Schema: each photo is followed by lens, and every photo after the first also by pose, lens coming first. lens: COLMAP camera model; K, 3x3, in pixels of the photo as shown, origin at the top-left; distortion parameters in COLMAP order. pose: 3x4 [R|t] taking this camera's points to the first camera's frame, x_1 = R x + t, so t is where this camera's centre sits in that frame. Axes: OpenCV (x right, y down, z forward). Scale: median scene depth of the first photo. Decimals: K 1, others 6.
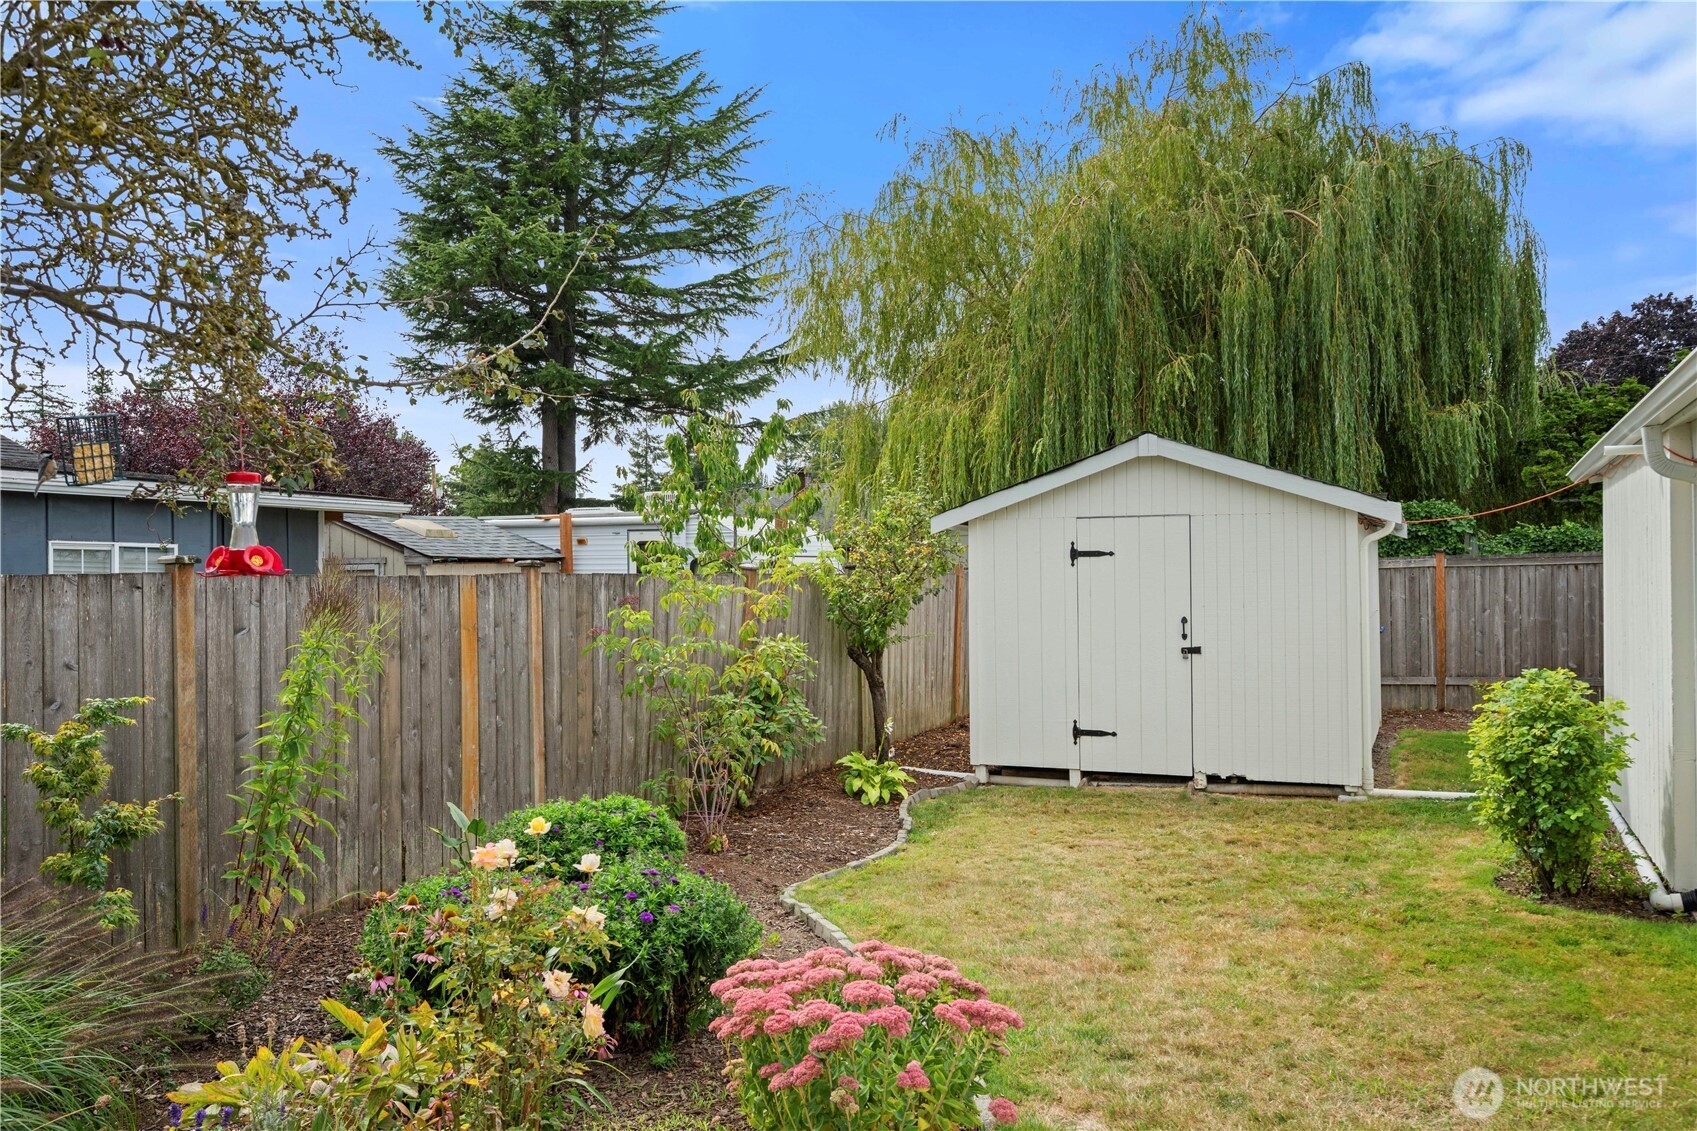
lens RADIAL K [[1274.7, 0, 848.5], [0, 1274.7, 565.5], [0, 0, 1]] dist [0.000033, -0.000631]
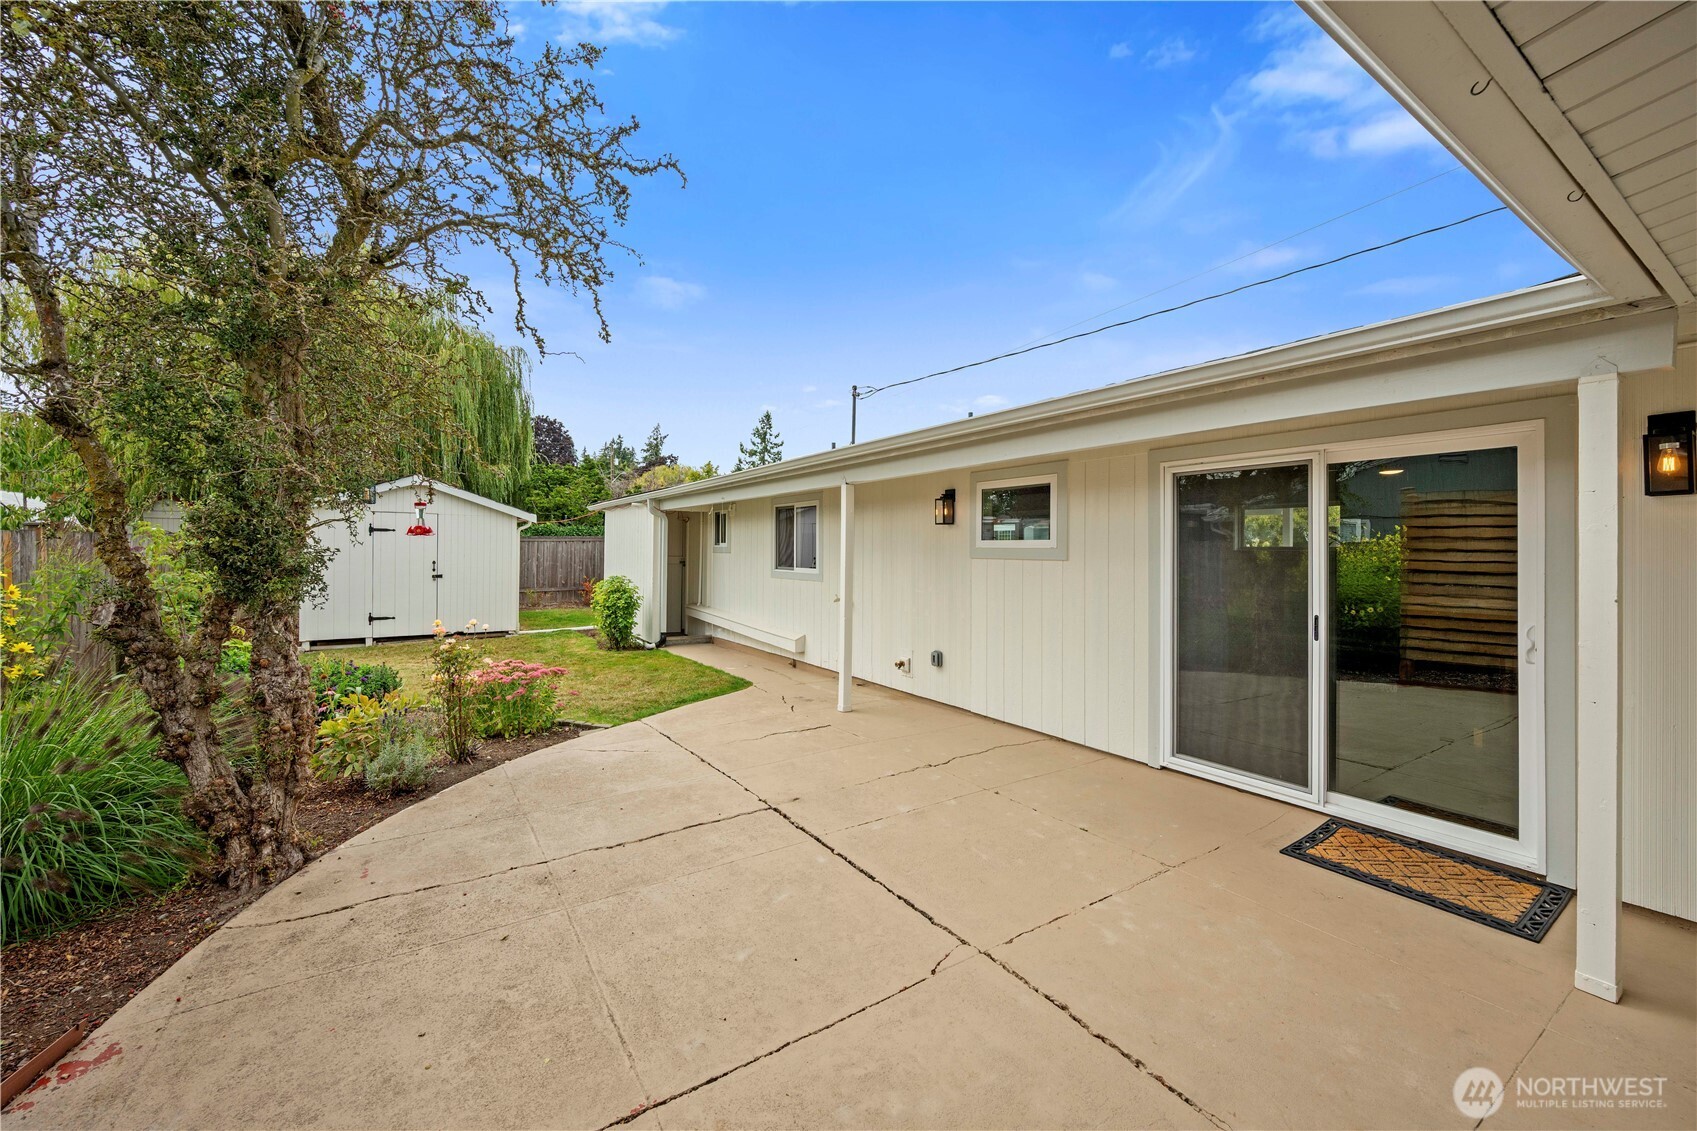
lens RADIAL K [[669.8, 0, 845.7], [0, 669.8, 553.5], [0, 0, 1]] dist [-0.000373, -0.000052]
pose [[0.523481, 0.008405, 0.851996, -0.205209], [-0.024304, 0.999692, 0.005070, 0.003058], [-0.851691, -0.023361, 0.523524, -0.114041]]
